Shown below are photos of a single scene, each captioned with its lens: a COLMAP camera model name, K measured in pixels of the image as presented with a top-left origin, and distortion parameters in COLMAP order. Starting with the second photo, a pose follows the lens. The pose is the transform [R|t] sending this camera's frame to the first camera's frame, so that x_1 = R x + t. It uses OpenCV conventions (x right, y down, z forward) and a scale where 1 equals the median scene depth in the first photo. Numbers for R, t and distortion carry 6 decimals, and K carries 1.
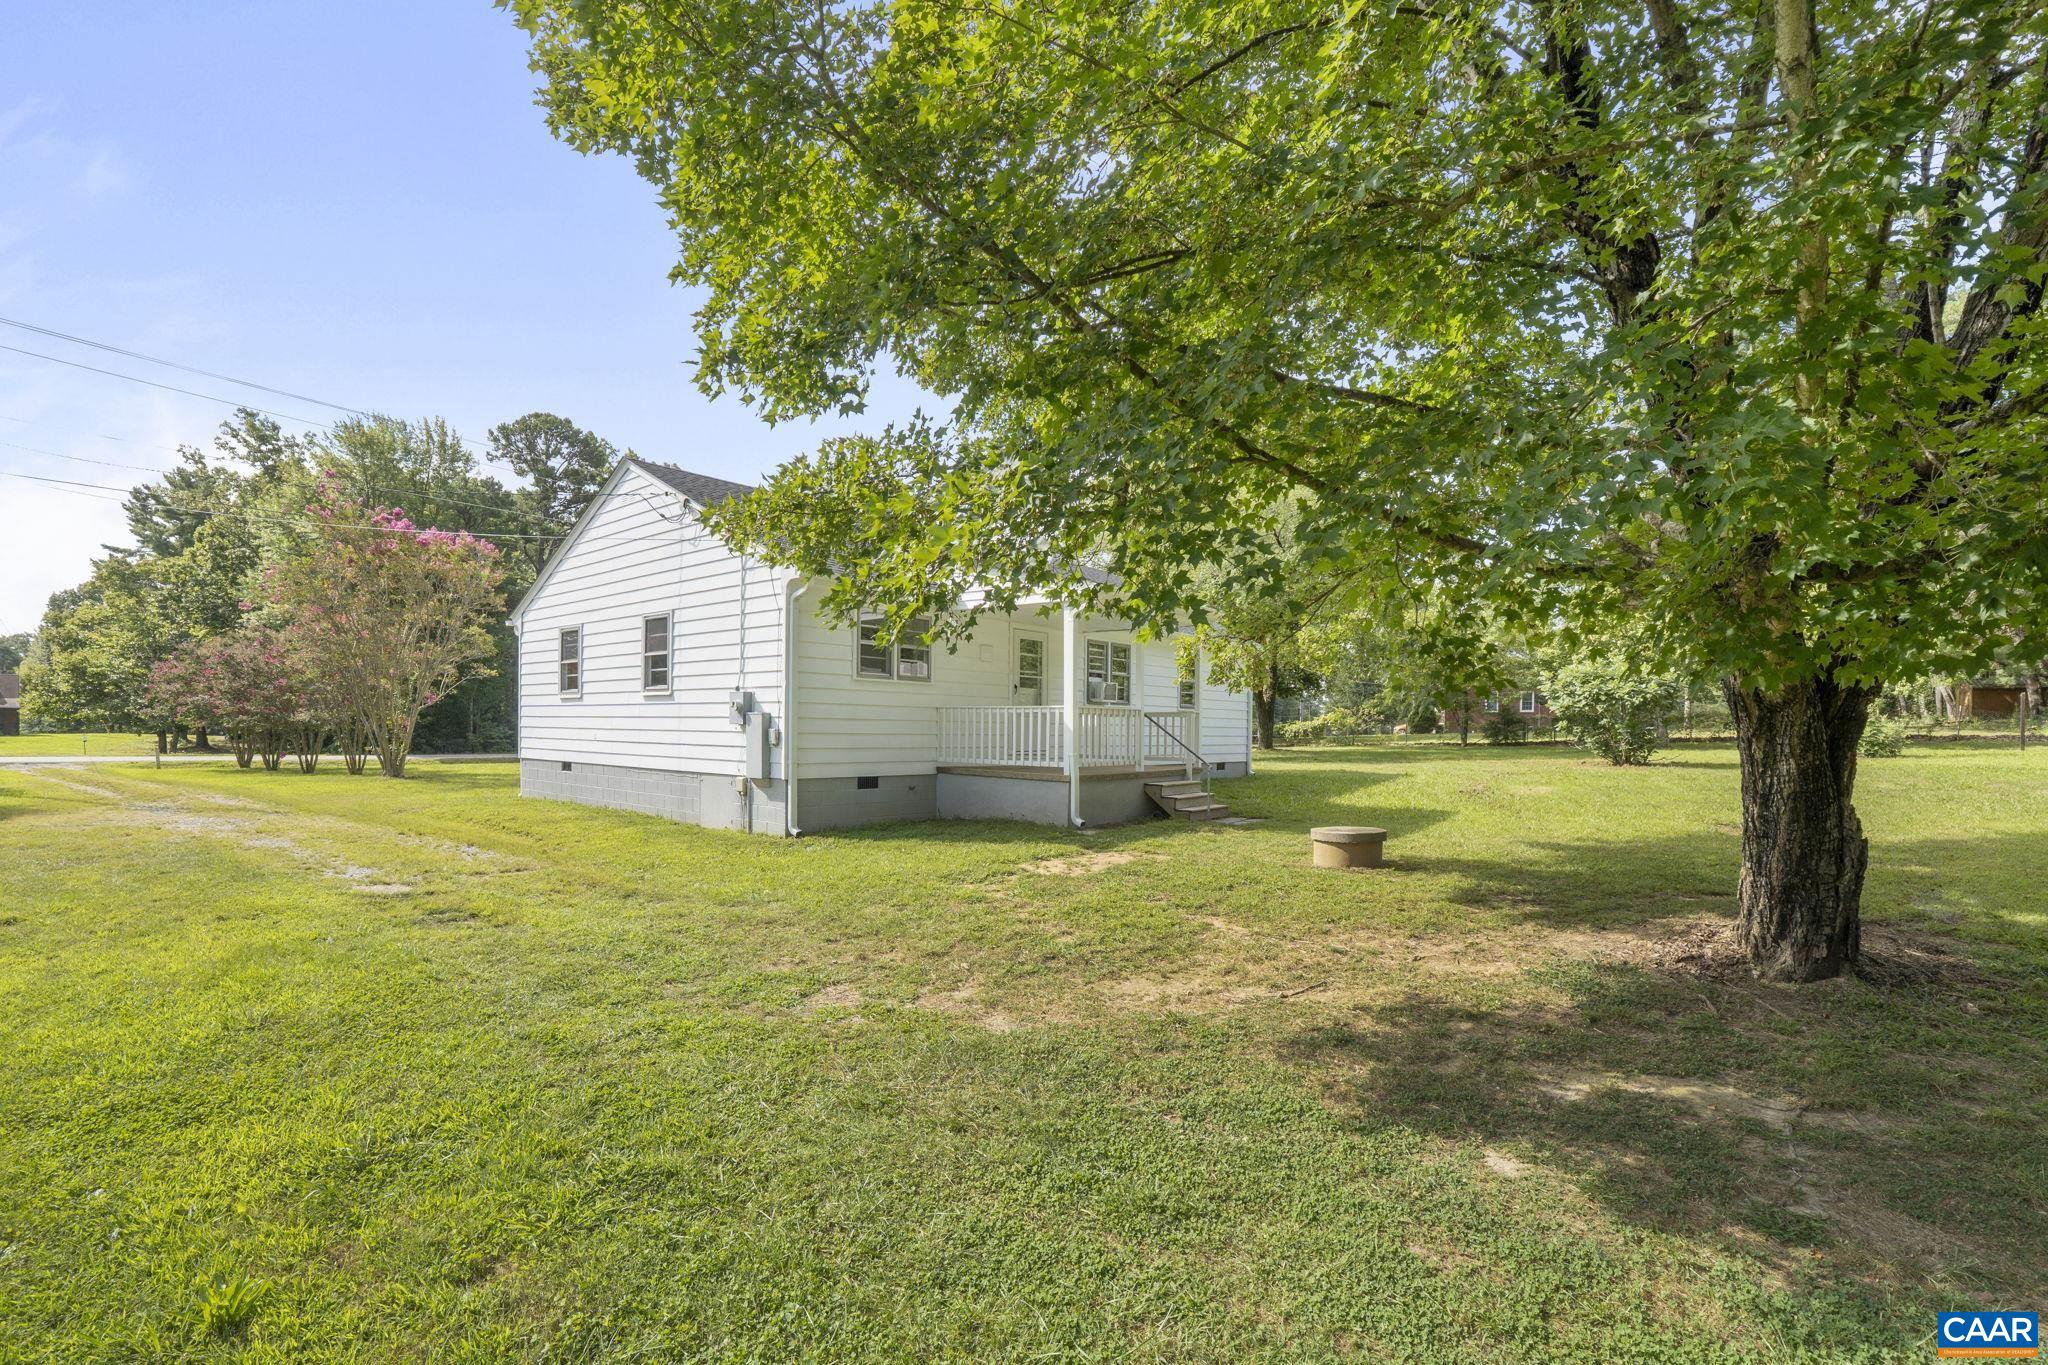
lens RADIAL K [[949.5, 0, 955.4], [0, 949.5, 690.5], [0, 0, 1]] dist [-0.069722, 0.000343]
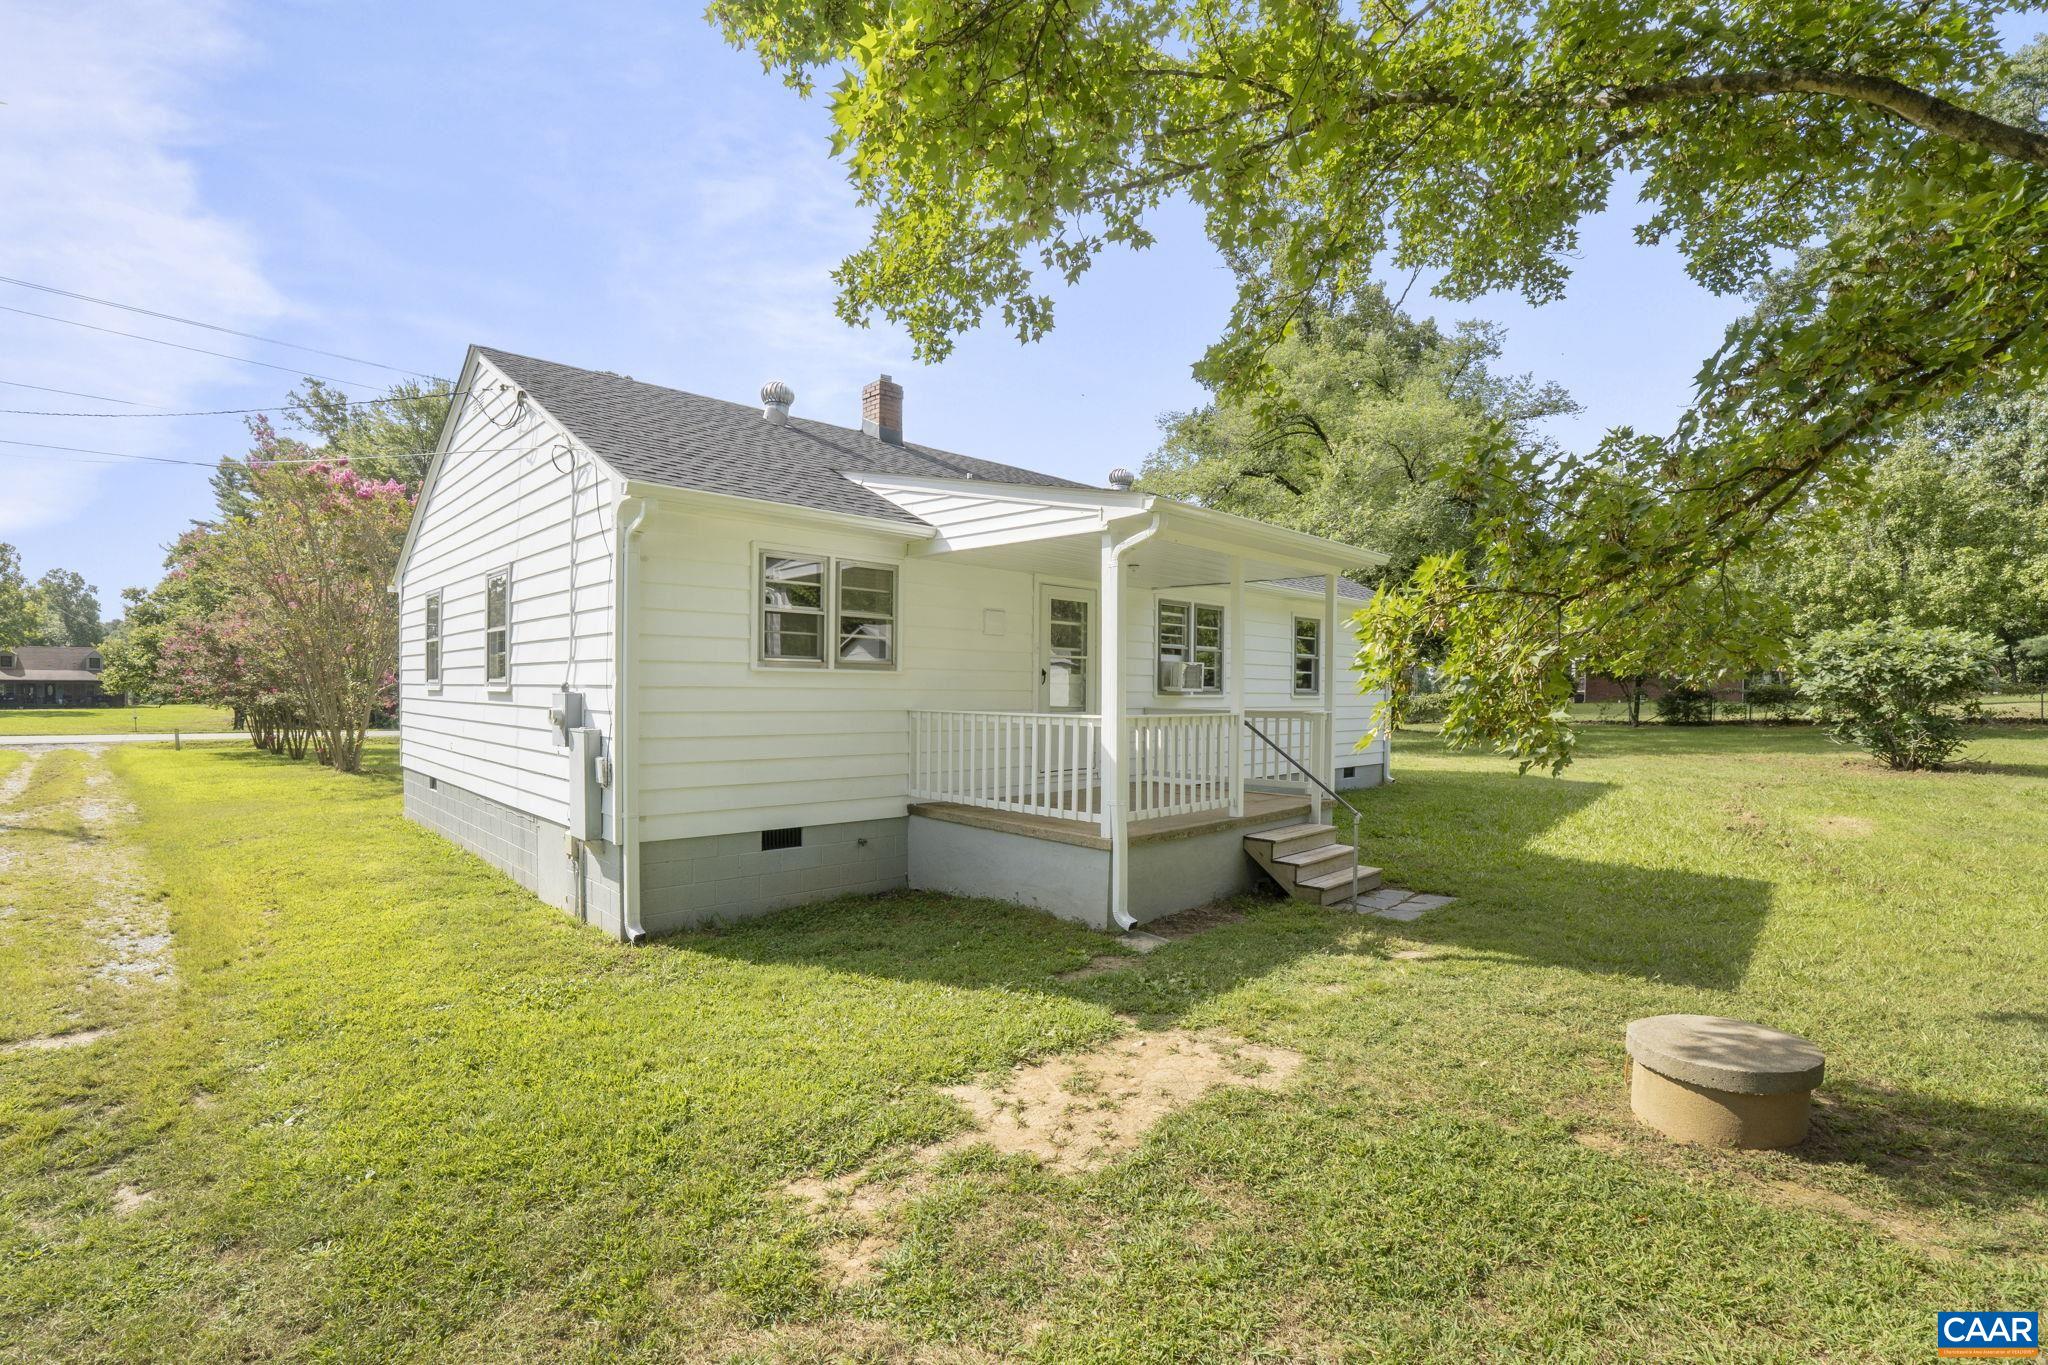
lens RADIAL K [[949.5, 0, 955.4], [0, 949.5, 690.5], [0, 0, 1]] dist [-0.069722, 0.000343]
pose [[0.995266, -0.003736, -0.097119, 0.061825], [0.007574, 0.999204, 0.039177, -0.016825], [0.096896, -0.039727, 0.994501, 0.318610]]
